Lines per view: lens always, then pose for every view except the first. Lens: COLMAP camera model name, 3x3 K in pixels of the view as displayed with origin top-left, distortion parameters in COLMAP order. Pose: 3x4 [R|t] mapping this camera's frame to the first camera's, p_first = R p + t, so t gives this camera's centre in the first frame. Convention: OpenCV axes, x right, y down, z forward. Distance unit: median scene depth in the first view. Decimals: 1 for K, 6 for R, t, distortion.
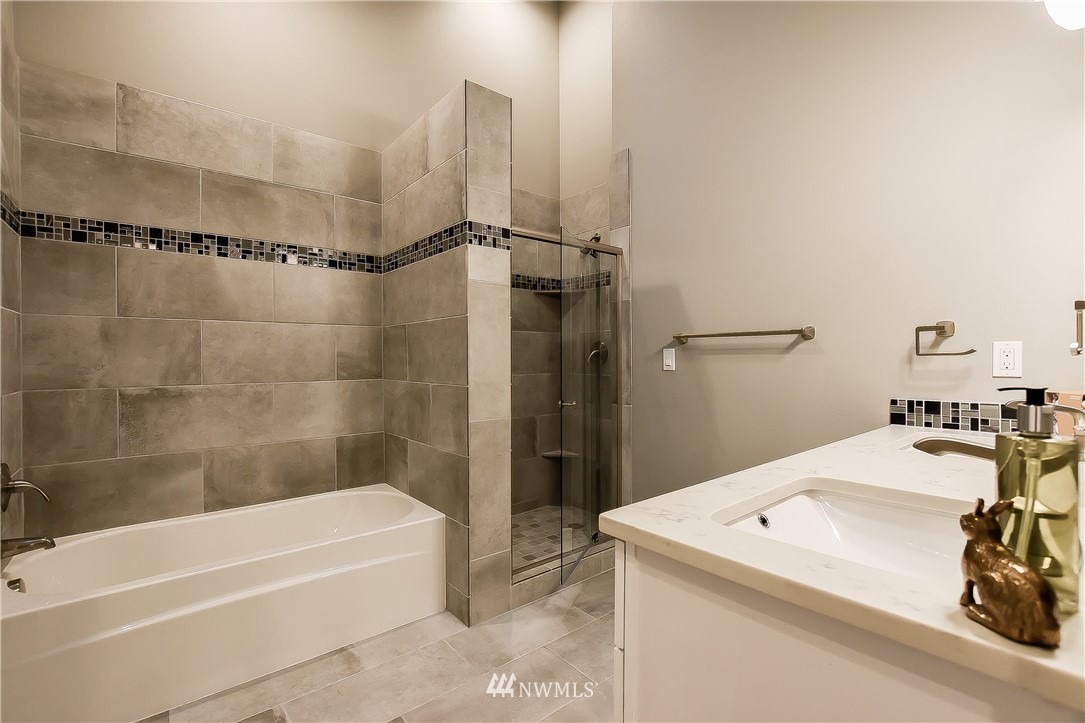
lens RADIAL K [[478.6, 0, 541.5], [0, 478.6, 361.5], [0, 0, 1]] dist [-0.014666, 0.000681]
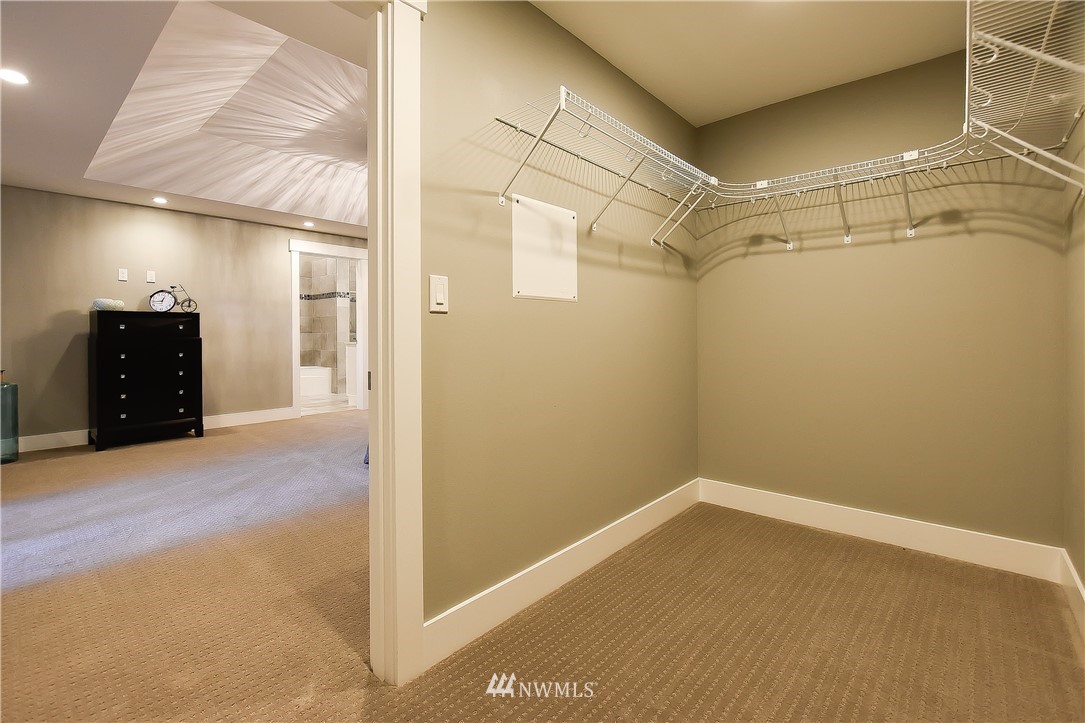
lens RADIAL K [[478.6, 0, 543.6], [0, 478.6, 352.6], [0, 0, 1]] dist [-0.014666, 0.000681]
pose [[0.987240, 0.003546, 0.159199, 0.771774], [-0.006256, 0.999844, 0.016526, 0.116816], [-0.159116, -0.017311, 0.987108, -2.697442]]
